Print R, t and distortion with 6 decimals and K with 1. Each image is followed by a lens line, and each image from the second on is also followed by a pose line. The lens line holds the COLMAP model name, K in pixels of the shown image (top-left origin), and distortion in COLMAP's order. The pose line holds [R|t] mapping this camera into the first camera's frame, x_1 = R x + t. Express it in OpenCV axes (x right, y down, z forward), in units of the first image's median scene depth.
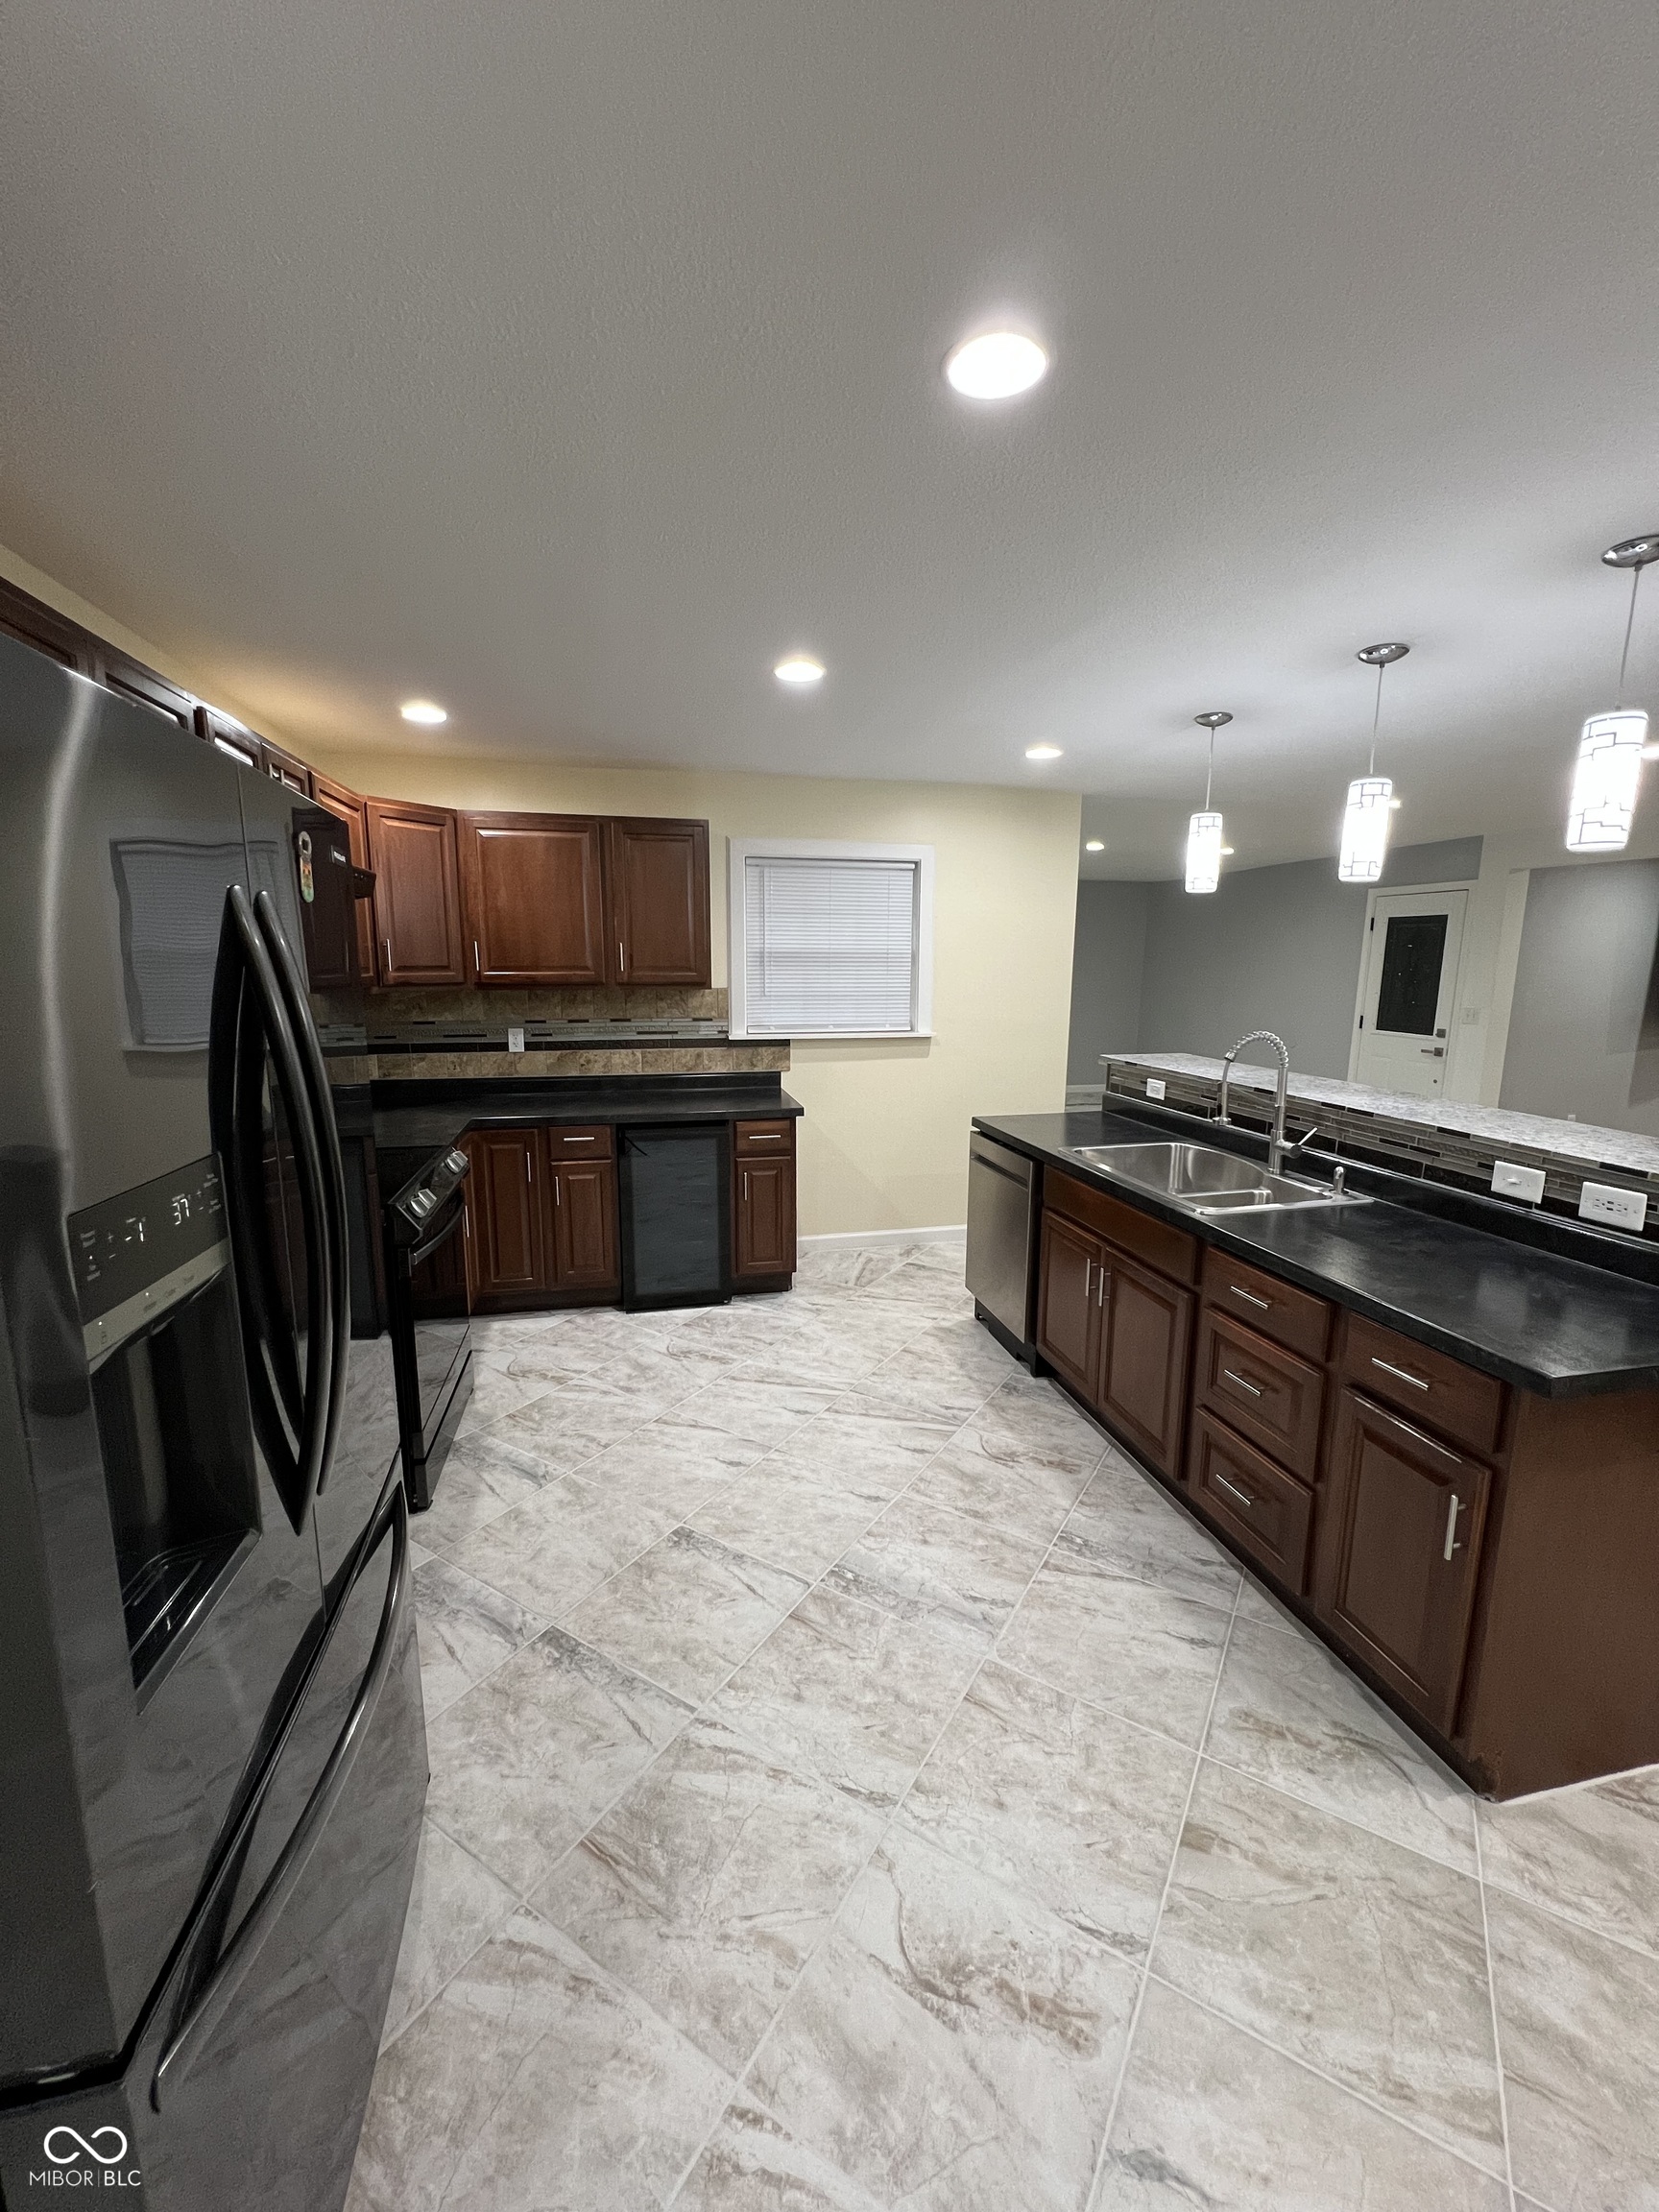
lens RADIAL K [[883.6, 0, 827.8], [0, 883.6, 1108.9], [0, 0, 1]] dist [-0.001888, 0.000576]
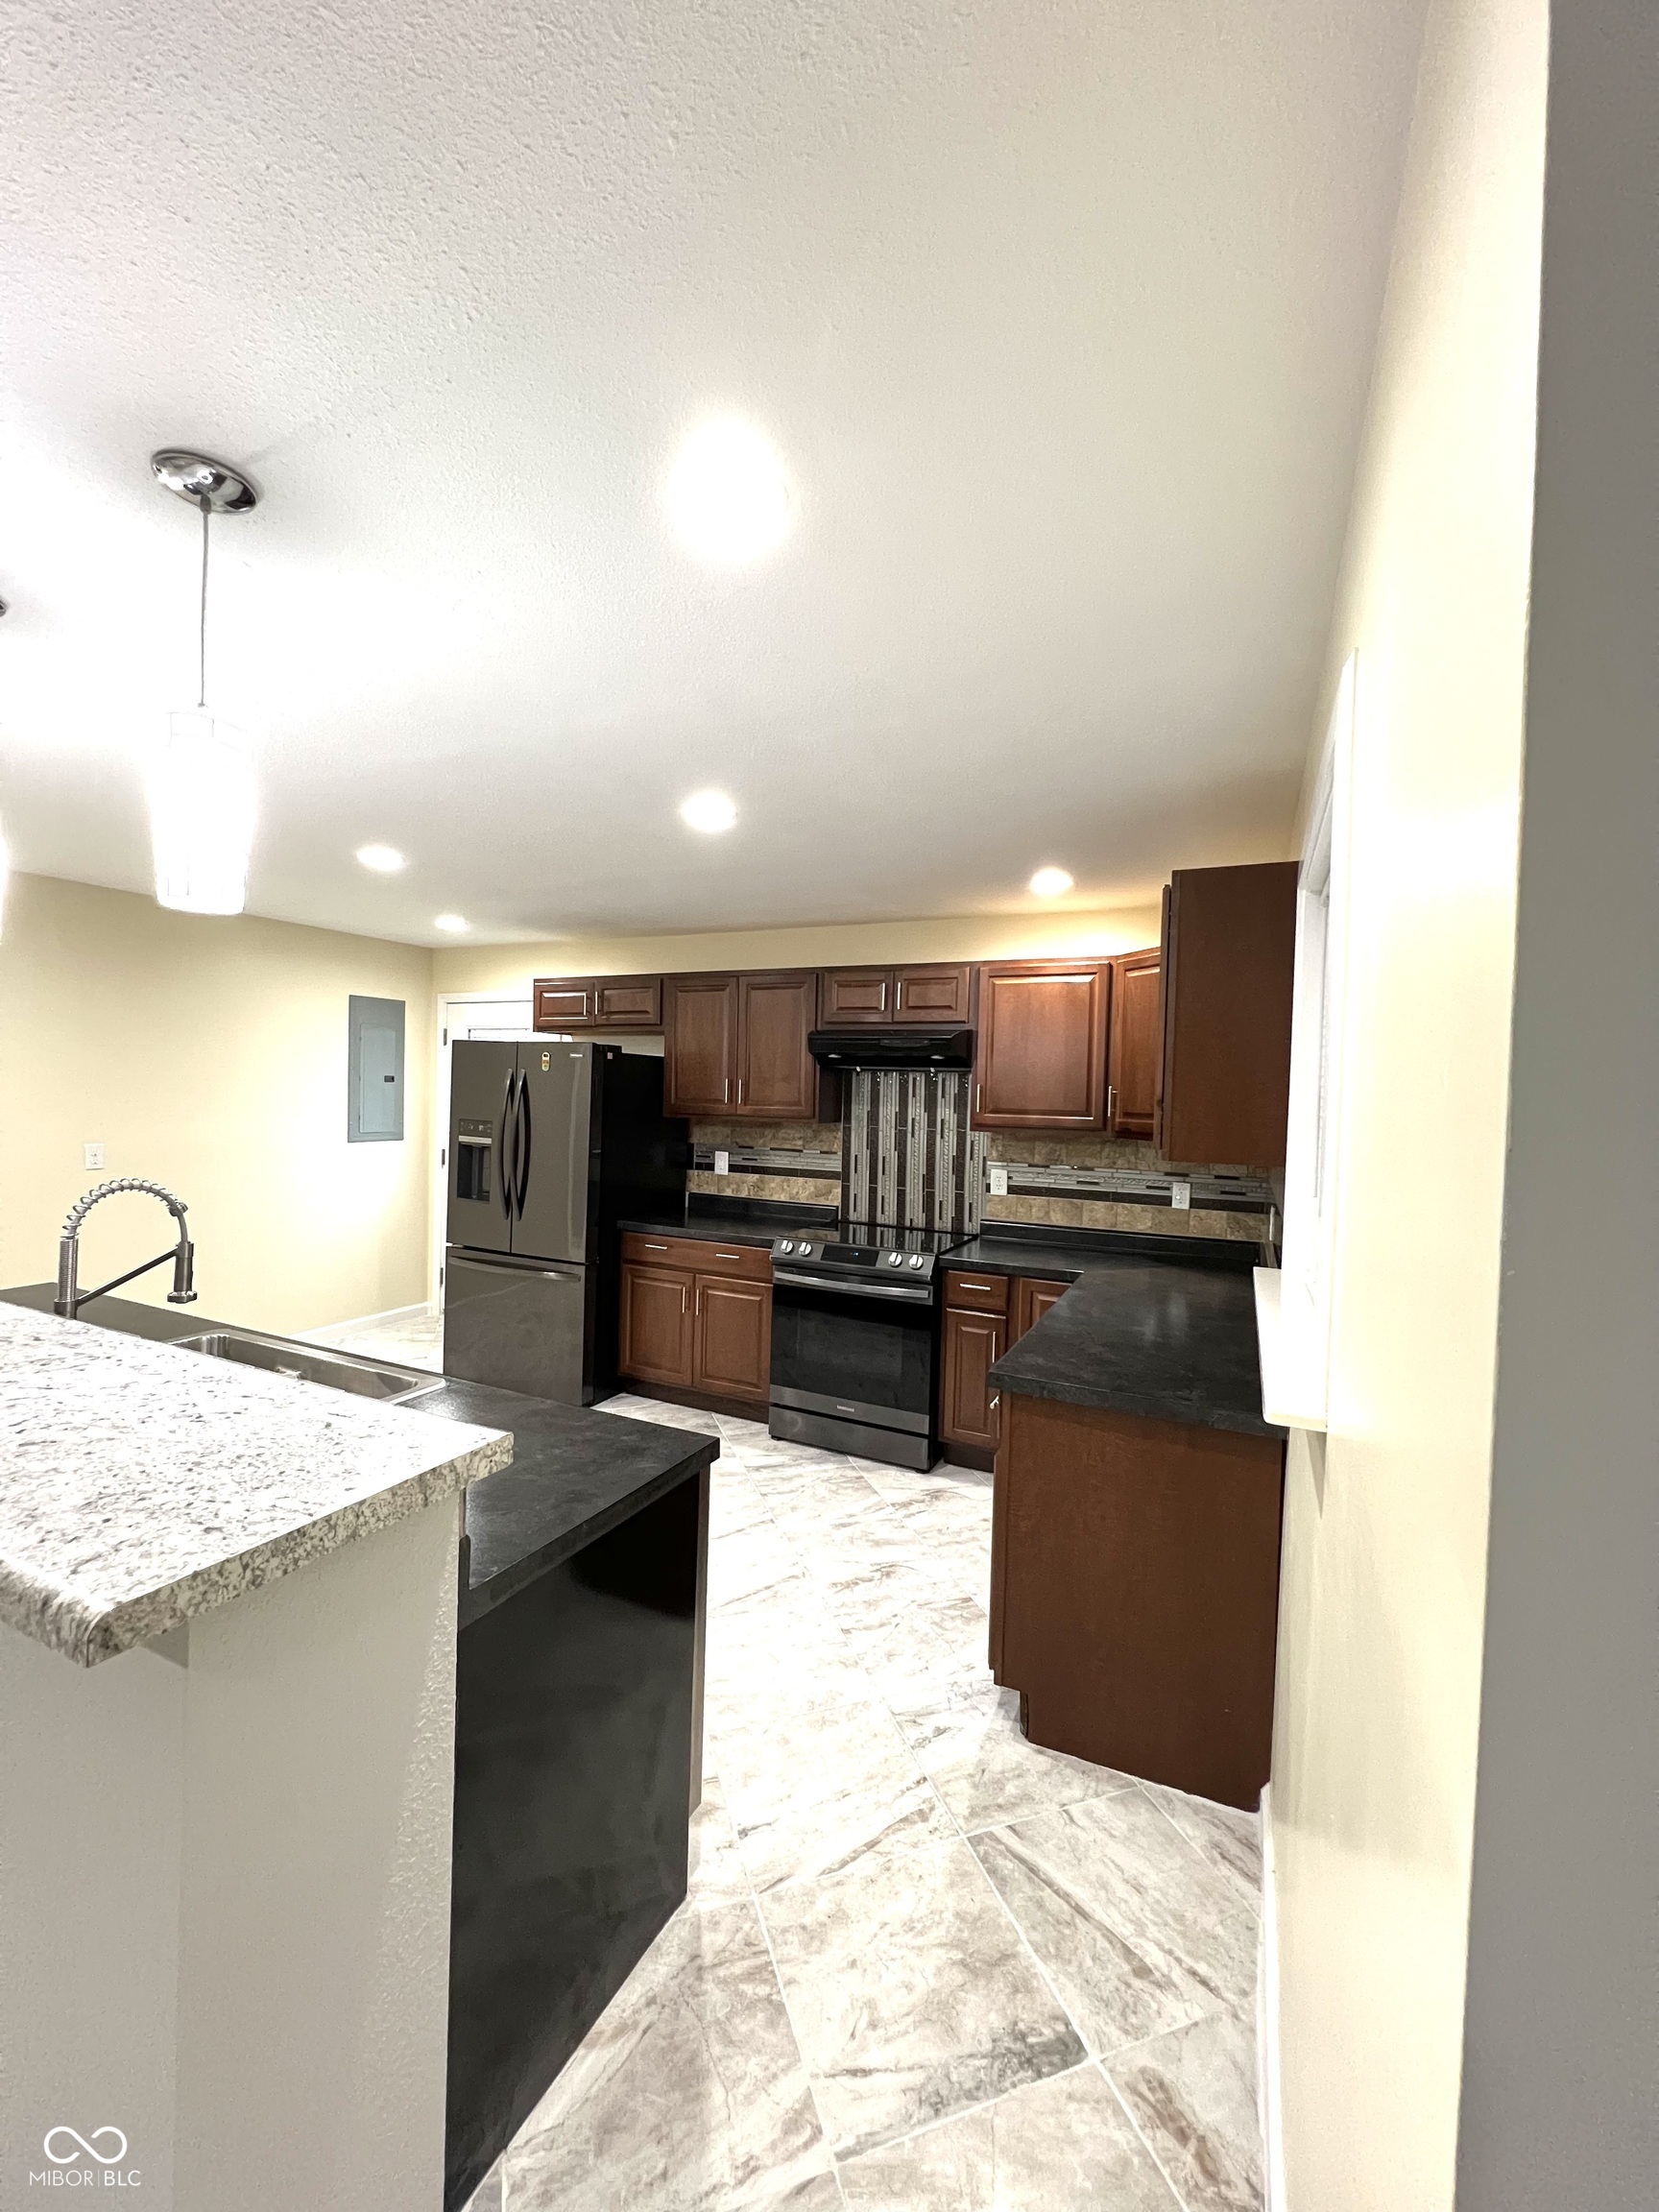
lens RADIAL K [[892.3, 0, 831.7], [0, 892.3, 1105.4], [0, 0, 1]] dist [0.023992, -0.005410]
pose [[-0.618384, -0.012451, -0.785778, 0.536700], [-0.164835, 0.979688, 0.114197, -0.237559], [0.768395, 0.200141, -0.607875, 1.399316]]
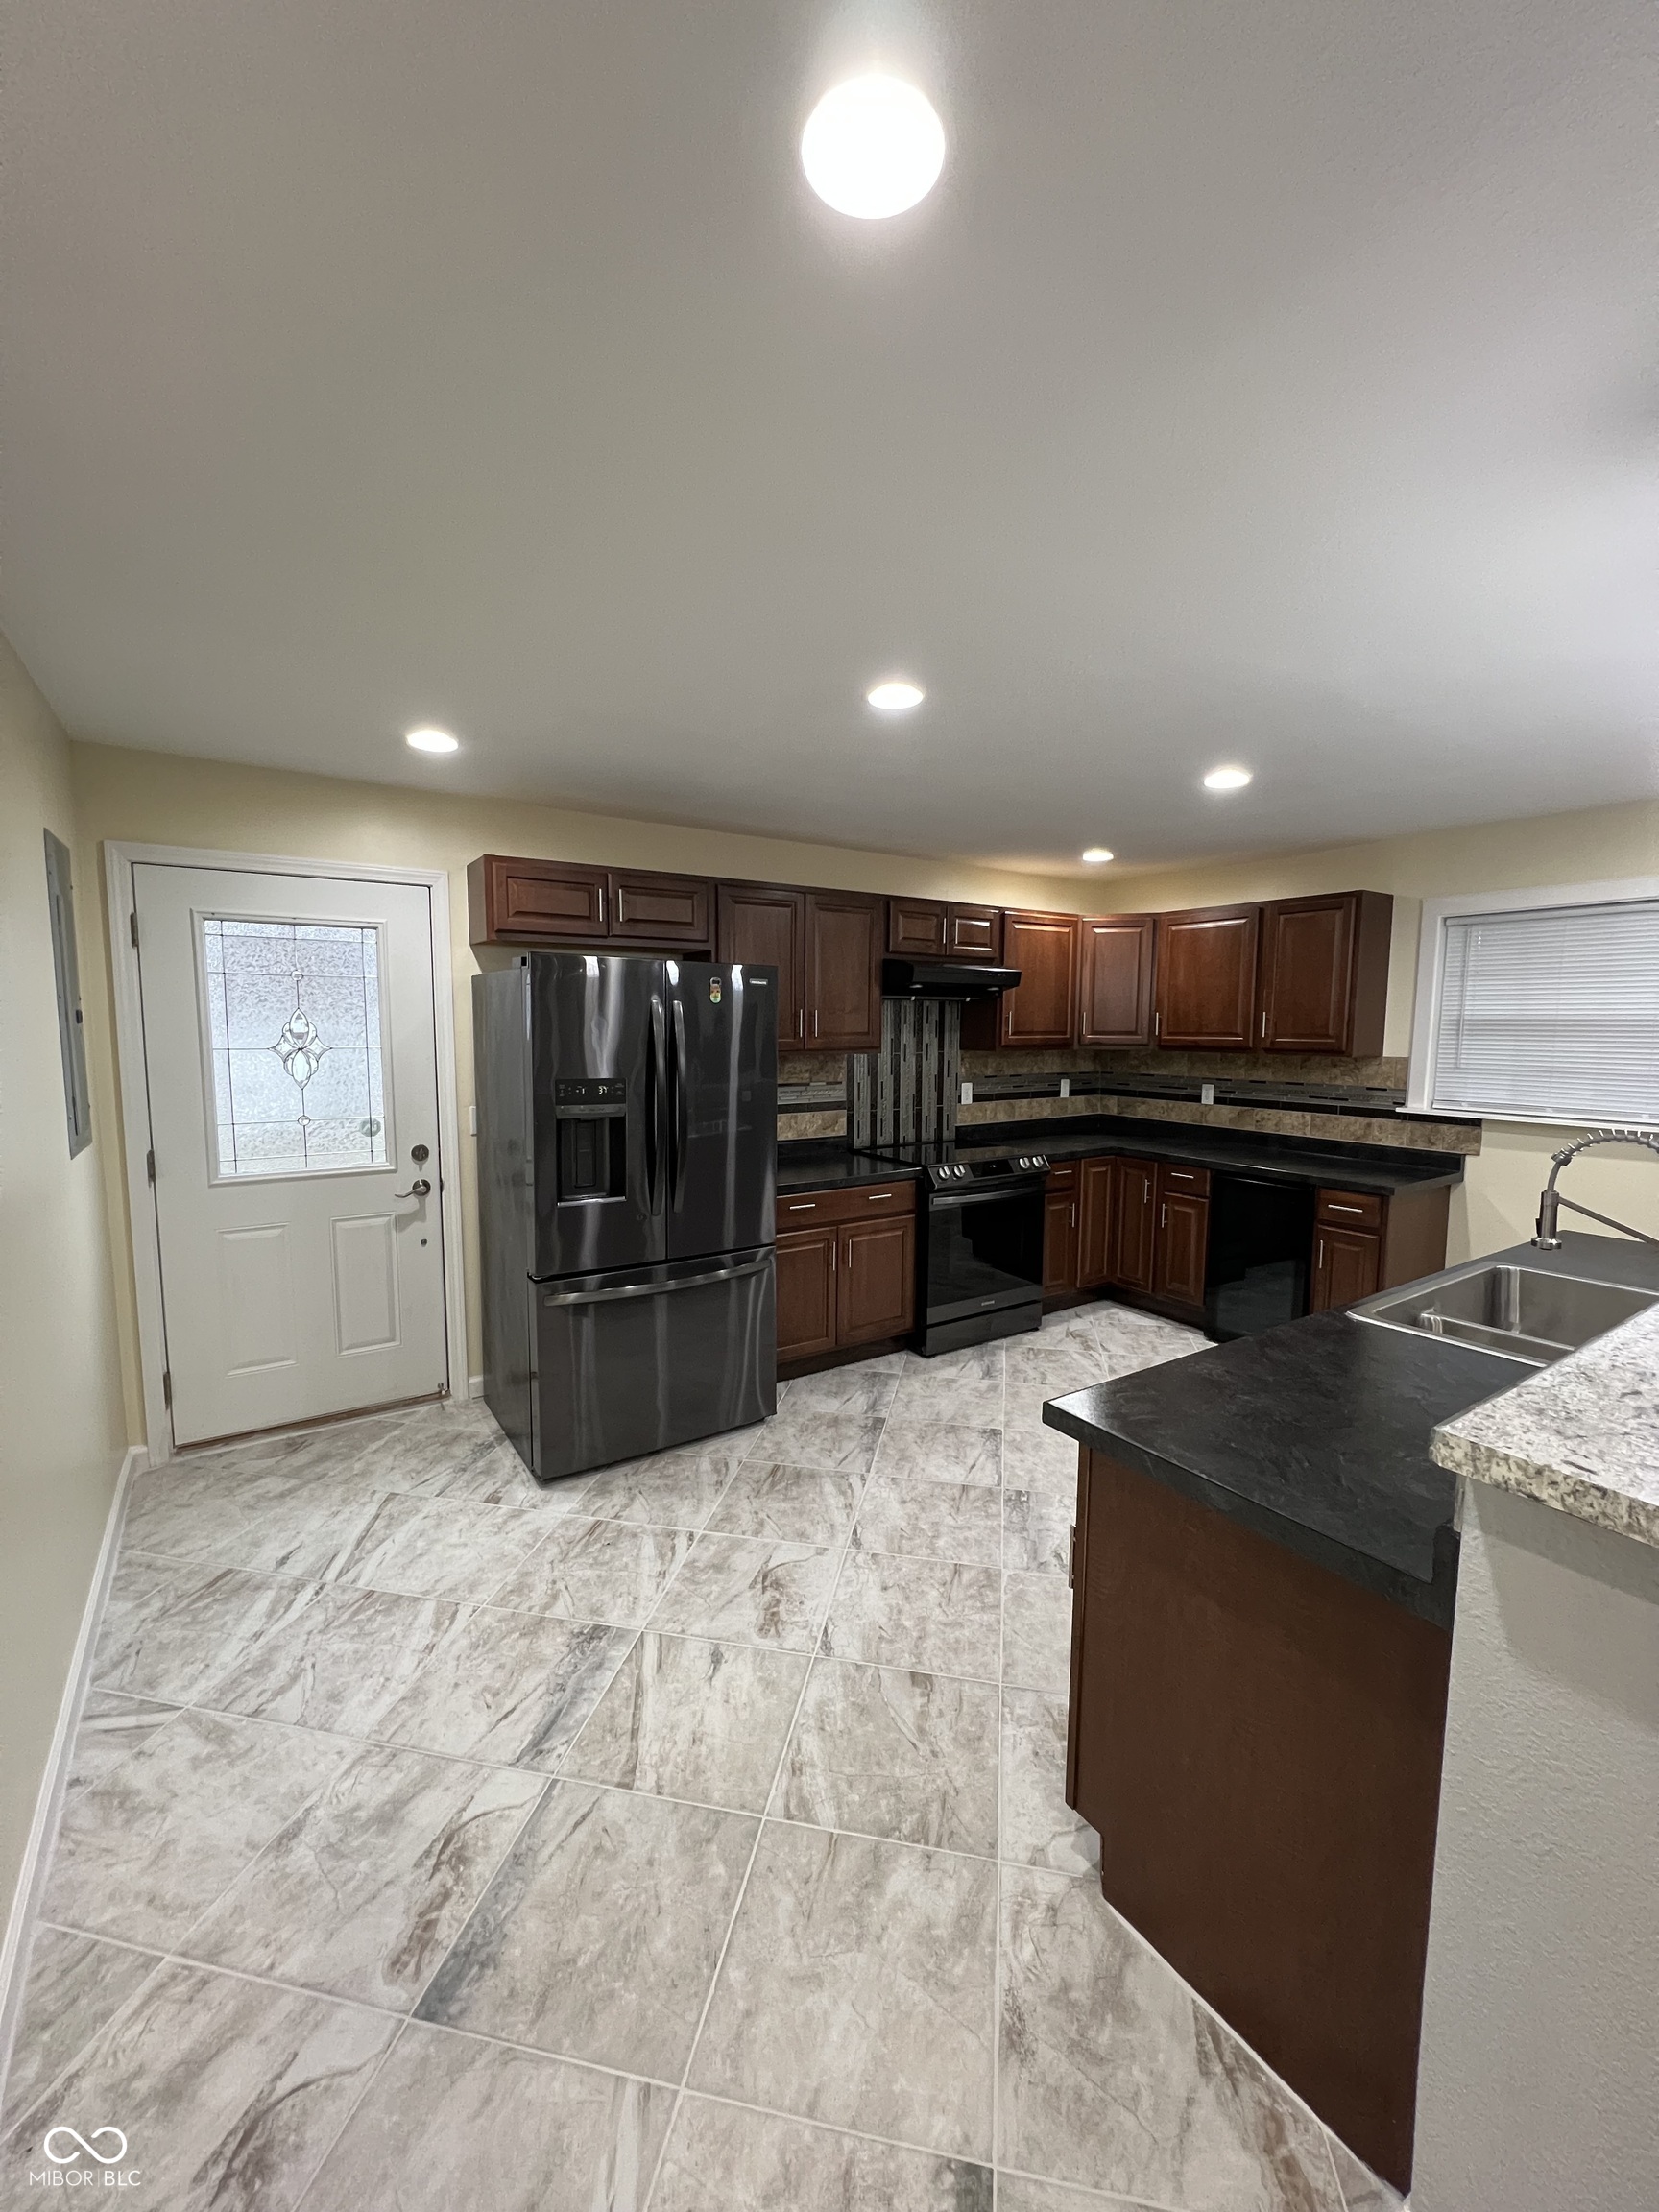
lens RADIAL K [[883.6, 0, 827.8], [0, 883.6, 1108.9], [0, 0, 1]] dist [-0.001888, 0.000576]
pose [[0.355757, 0.089220, -0.930310, 0.695105], [-0.160698, 0.986447, 0.033152, -0.019234], [0.920659, 0.137705, 0.365273, 0.121871]]
